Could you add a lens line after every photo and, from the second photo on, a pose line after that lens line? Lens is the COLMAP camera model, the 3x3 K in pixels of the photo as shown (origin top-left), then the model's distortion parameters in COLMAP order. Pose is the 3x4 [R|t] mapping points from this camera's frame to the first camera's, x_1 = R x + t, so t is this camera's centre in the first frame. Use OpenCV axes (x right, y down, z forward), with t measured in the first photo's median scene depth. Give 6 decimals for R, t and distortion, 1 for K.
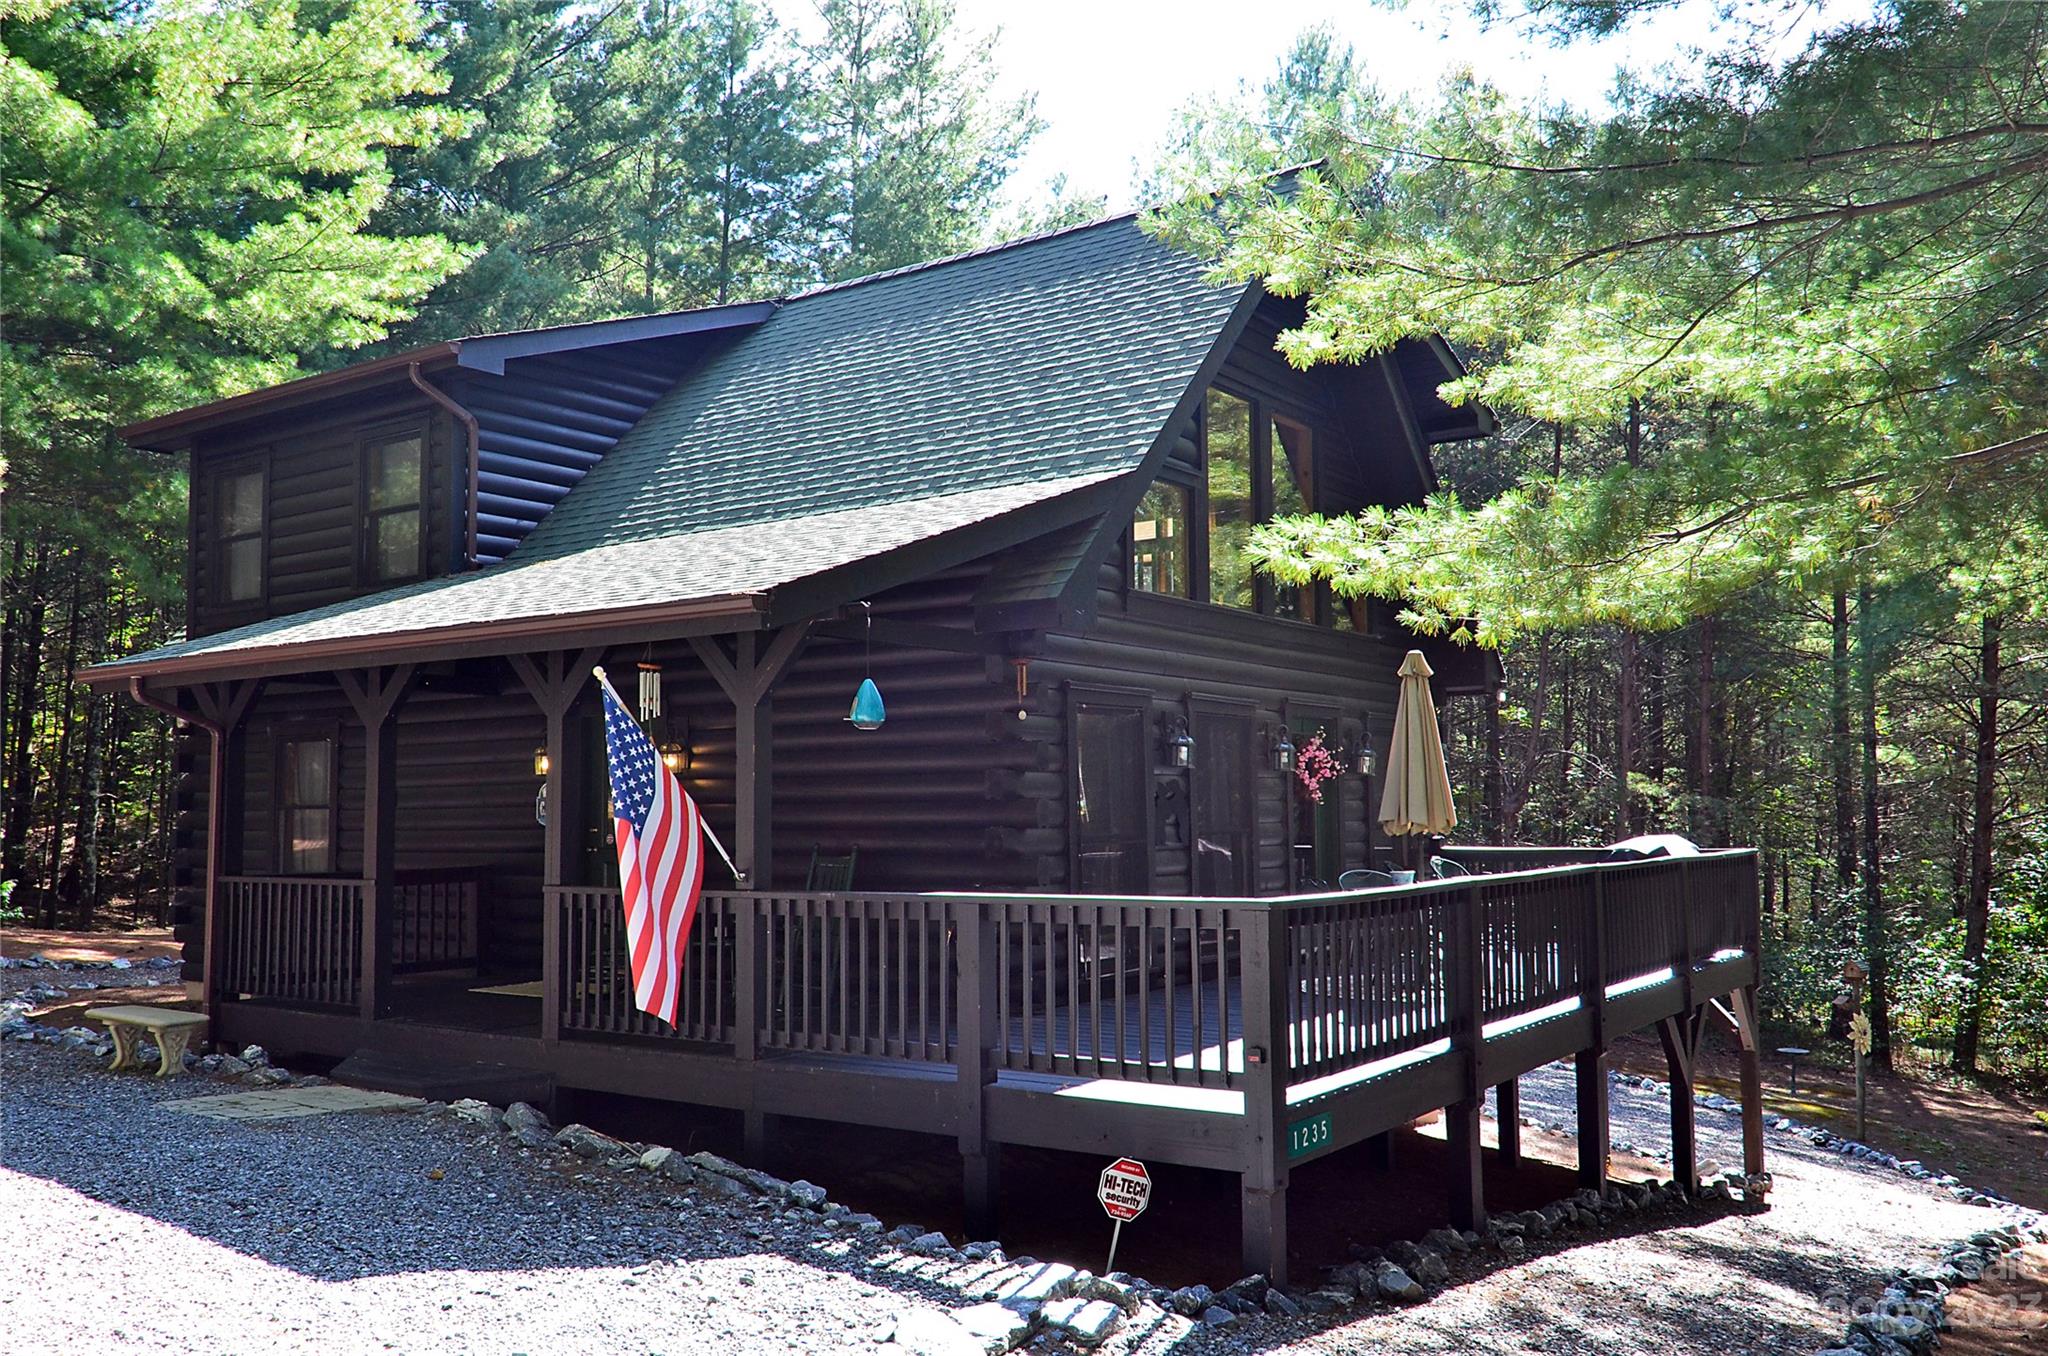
lens RADIAL K [[1644.6, 0, 1024.0], [0, 1644.6, 678.0], [0, 0, 1]] dist [0.010311, -0.024932]
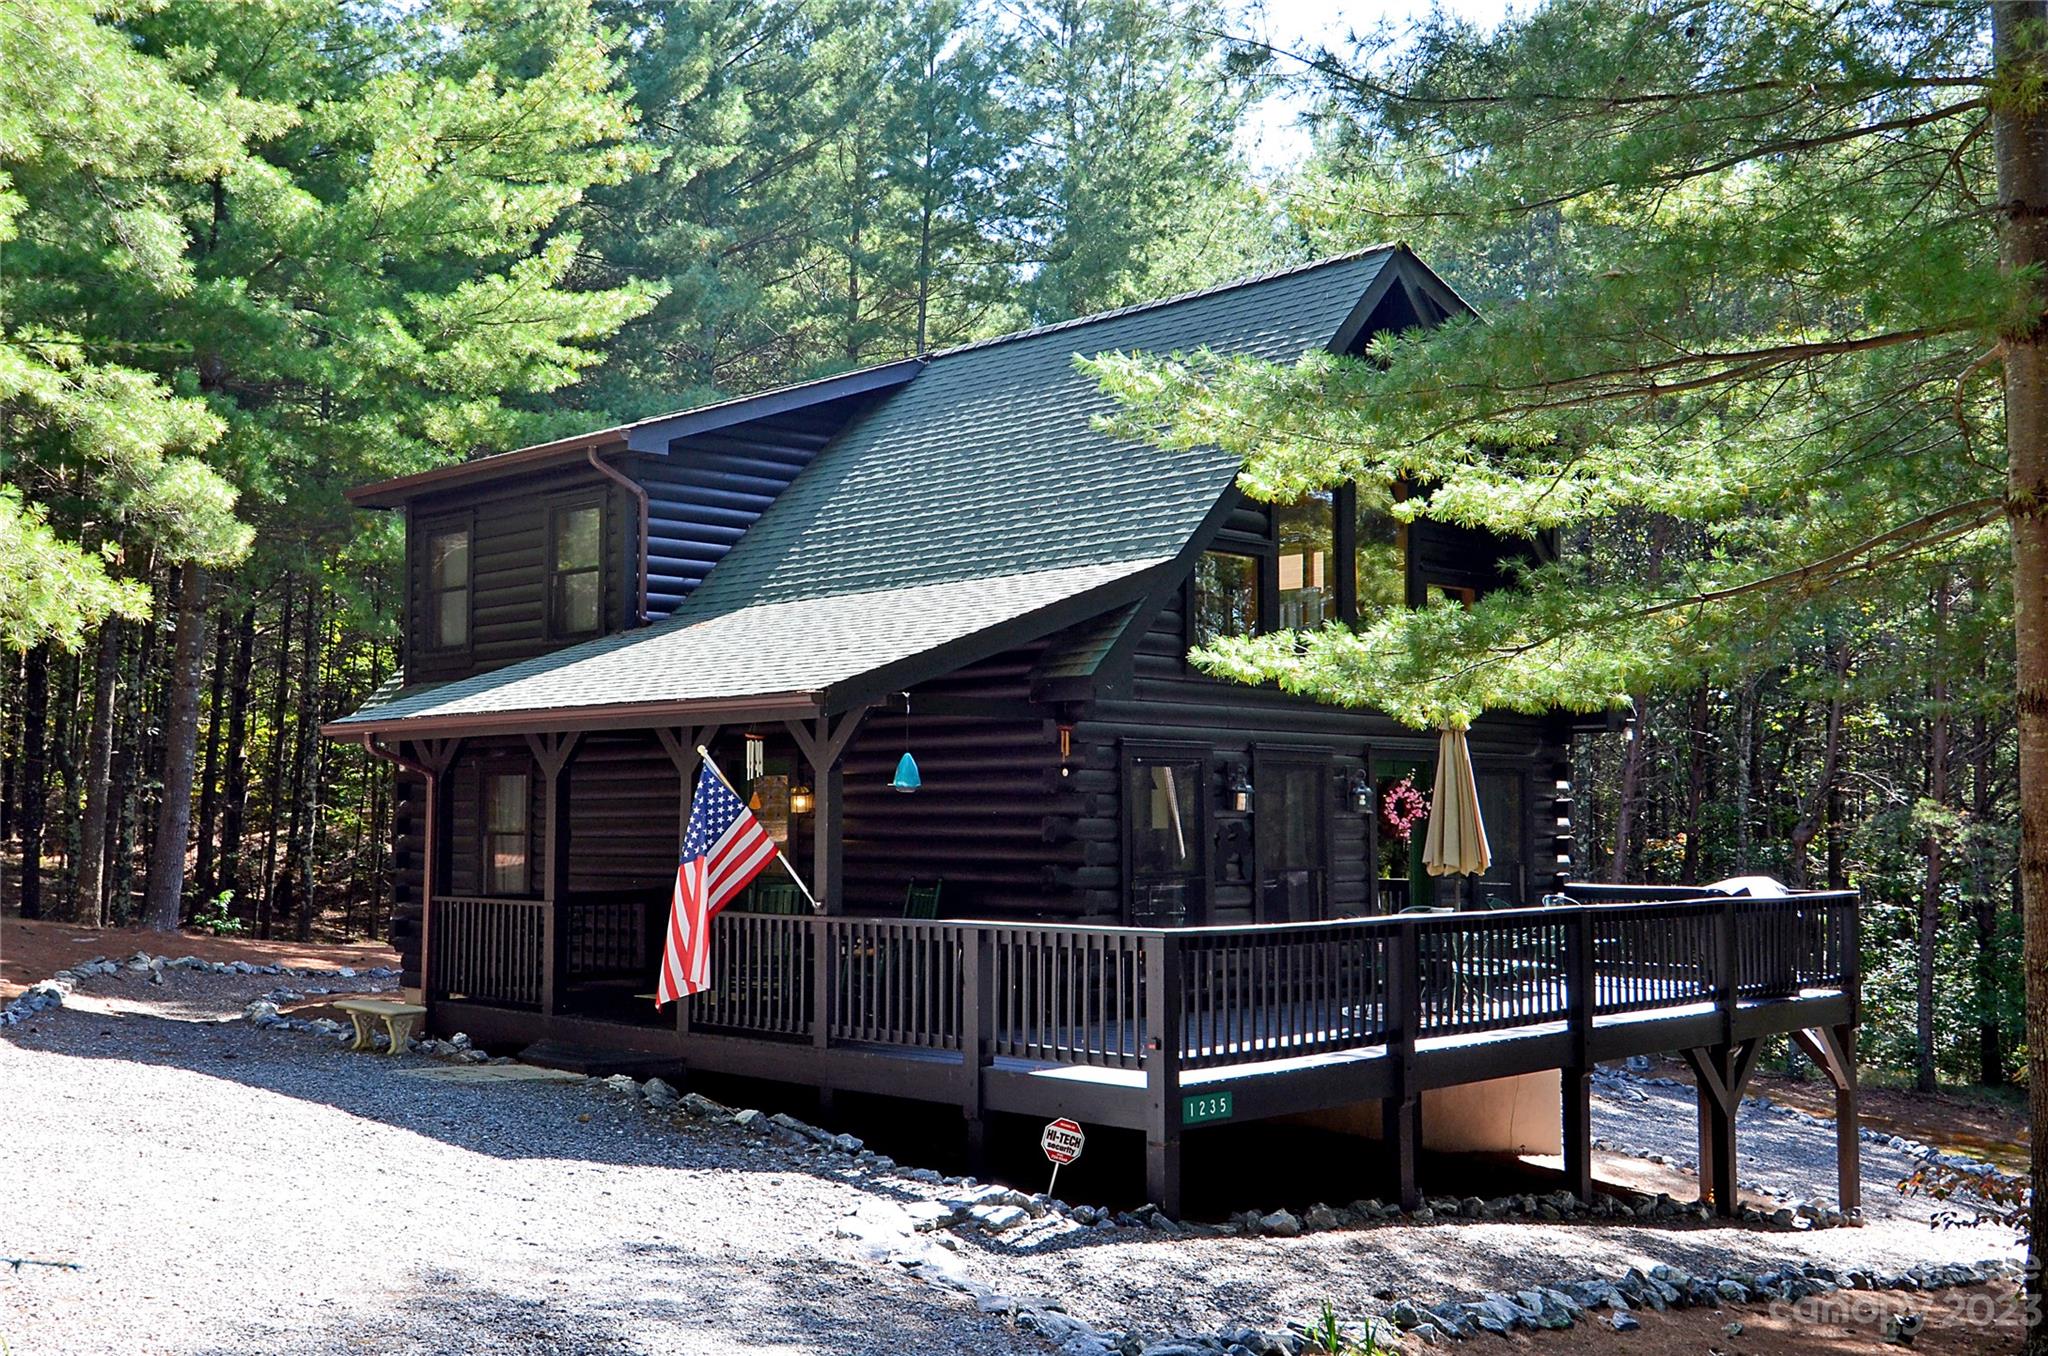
lens RADIAL K [[1977.0, 0, 1024.0], [0, 1977.0, 678.0], [0, 0, 1]] dist [0.008005, 0.006956]
pose [[0.986806, -0.002237, -0.161889, 0.135858], [0.003644, 0.999958, 0.008397, -0.039091], [0.161863, -0.008876, 0.986773, -0.281743]]
